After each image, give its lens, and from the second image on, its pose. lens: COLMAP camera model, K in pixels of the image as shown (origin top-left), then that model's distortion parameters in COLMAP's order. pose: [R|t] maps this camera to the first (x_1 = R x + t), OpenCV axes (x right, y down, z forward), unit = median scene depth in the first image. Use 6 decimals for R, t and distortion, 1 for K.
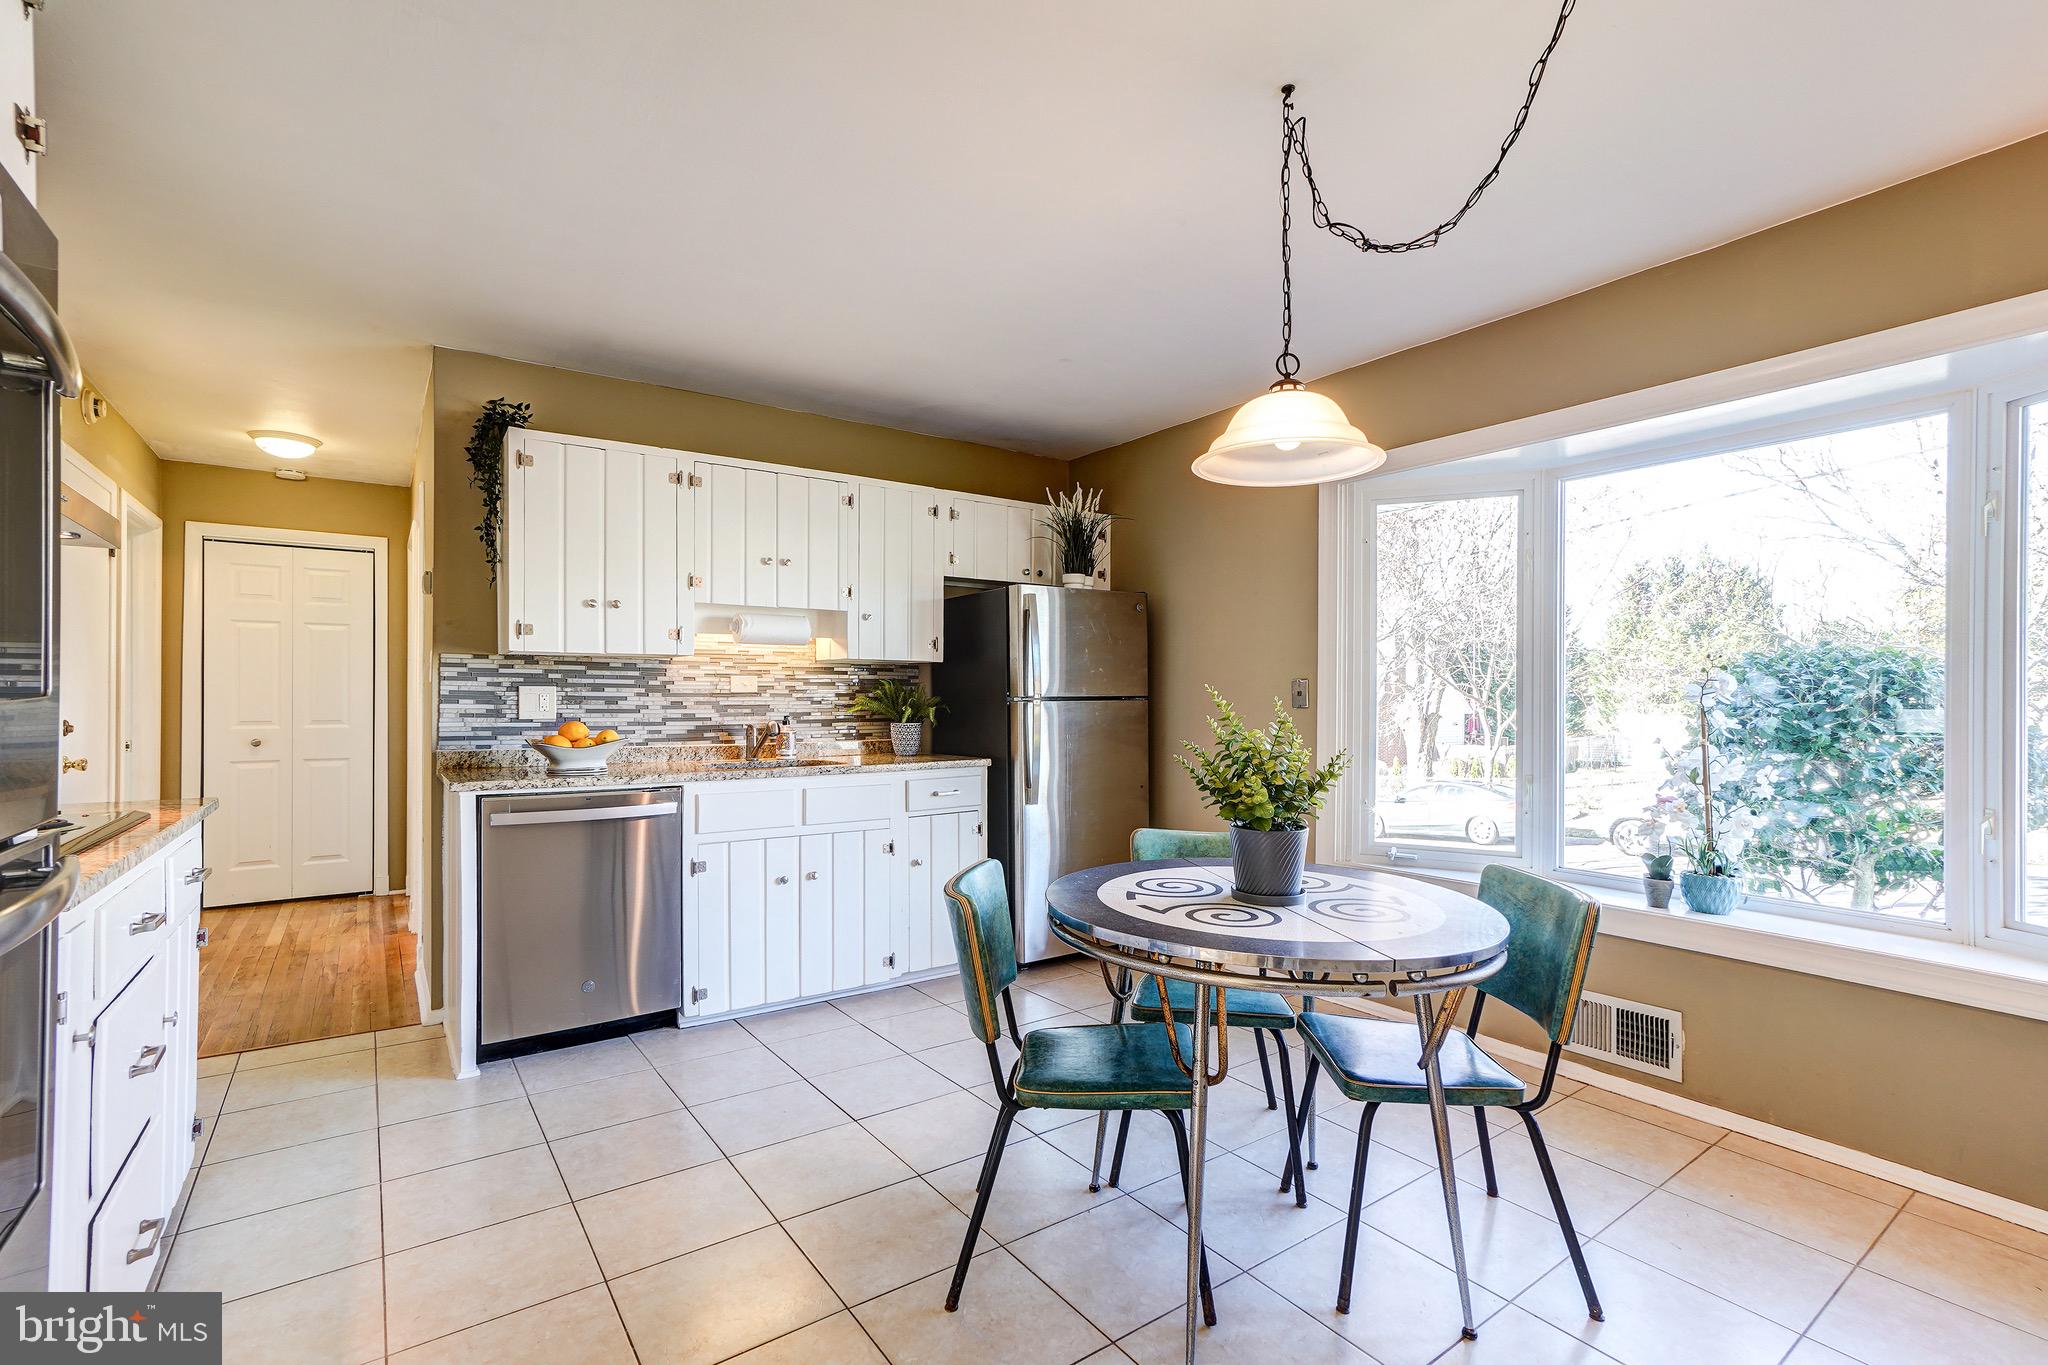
lens RADIAL K [[900.8, 0, 1015.4], [0, 900.8, 695.6], [0, 0, 1]] dist [-0.012907, 0.010962]
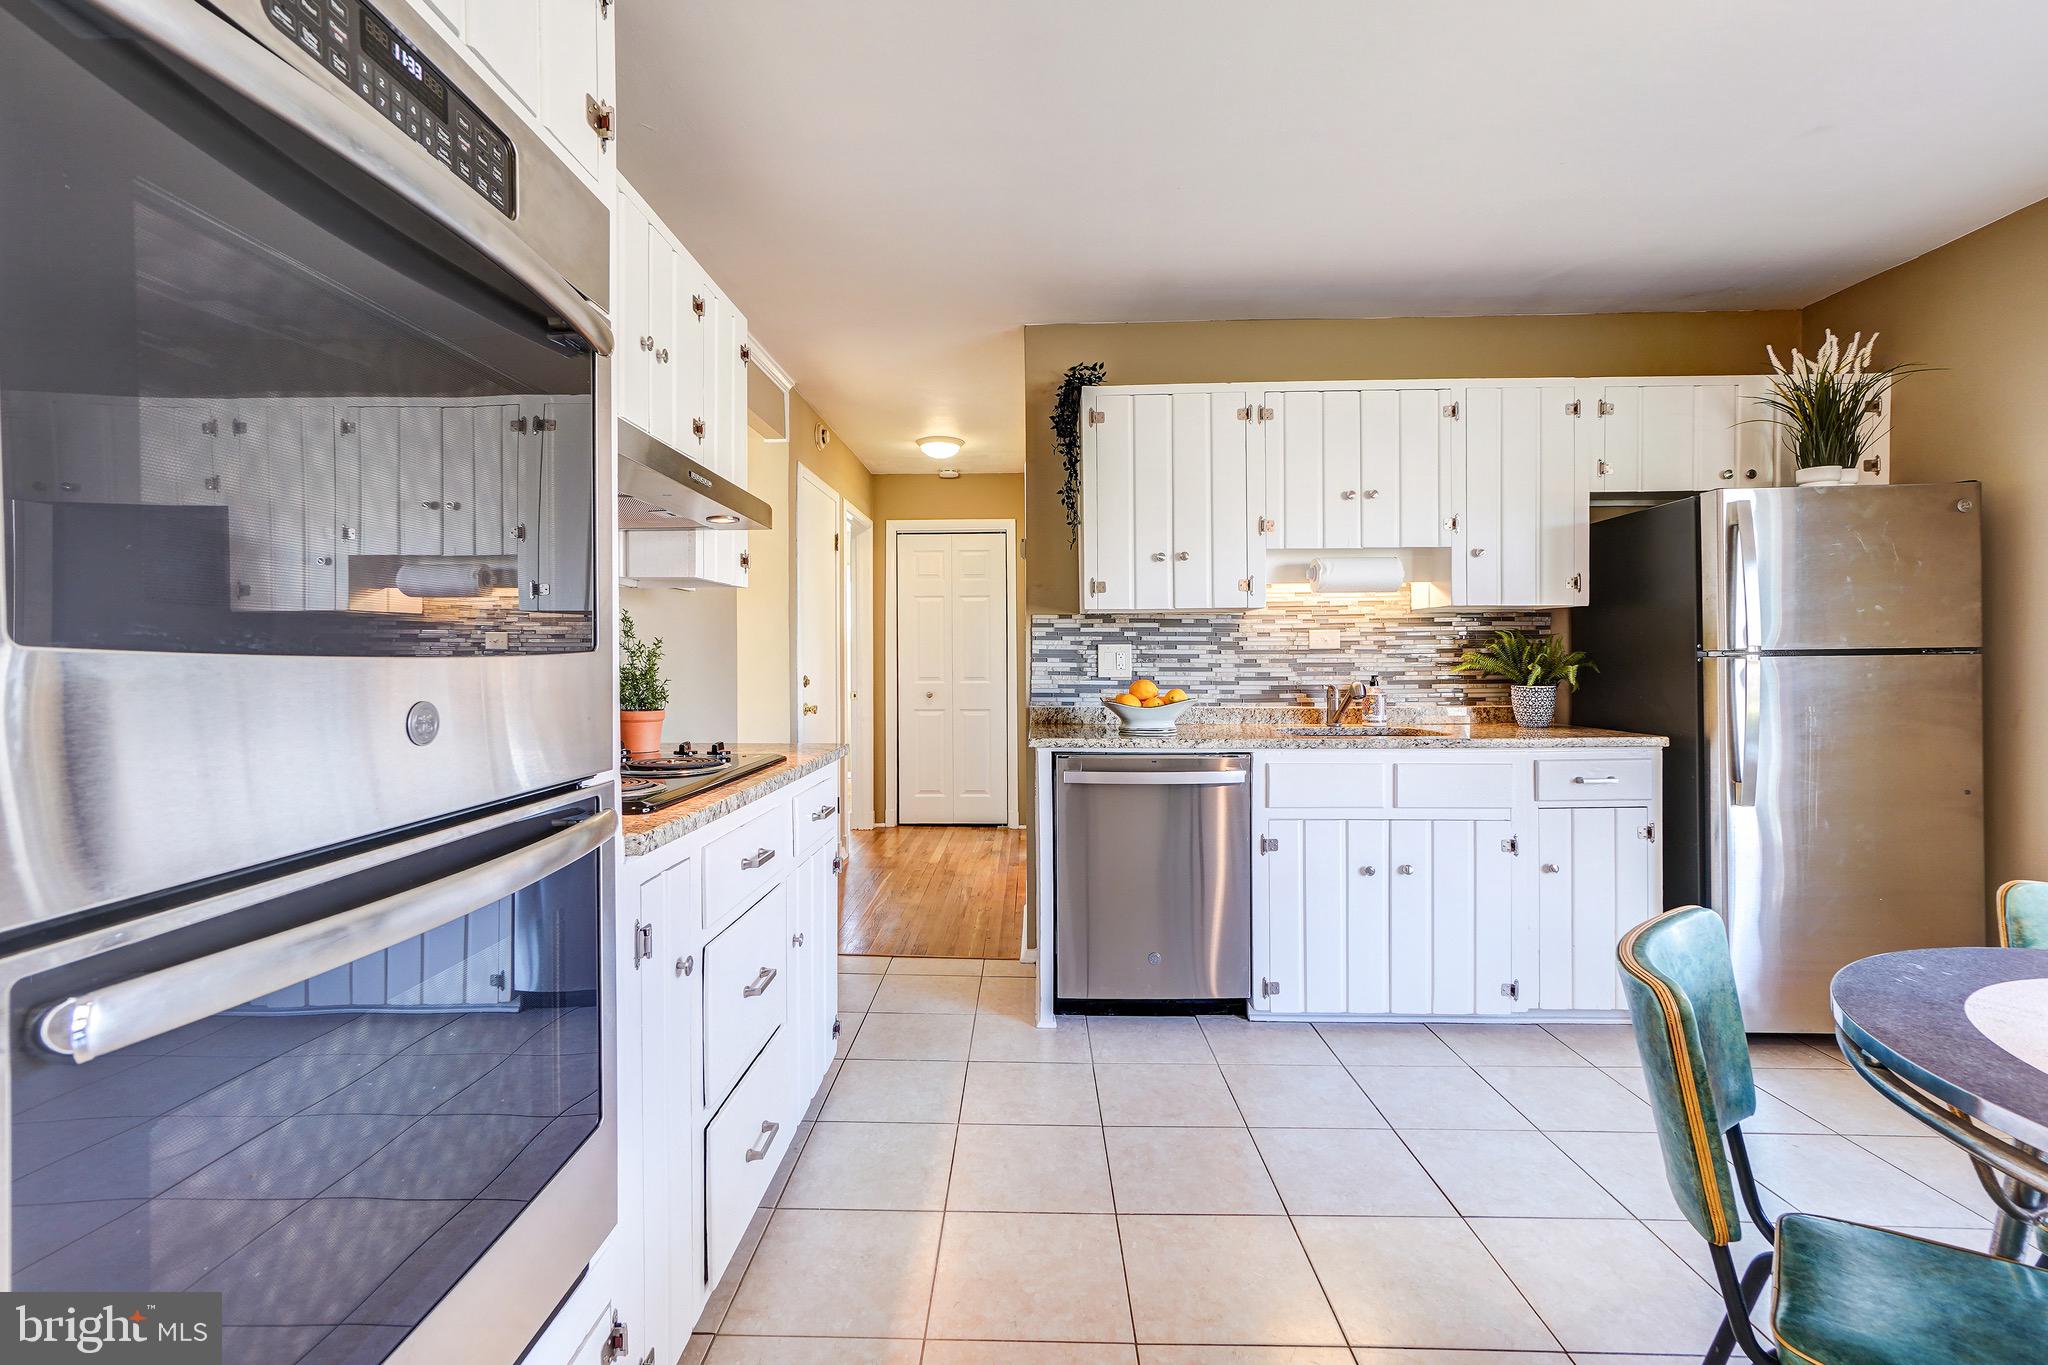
lens RADIAL K [[900.8, 0, 1016.4], [0, 900.8, 663.6], [0, 0, 1]] dist [-0.012907, 0.010962]
pose [[0.803100, -0.001864, -0.595842, -0.020276], [0.007431, 0.999949, 0.006888, 0.003020], [0.595798, -0.009960, 0.803072, 0.122382]]
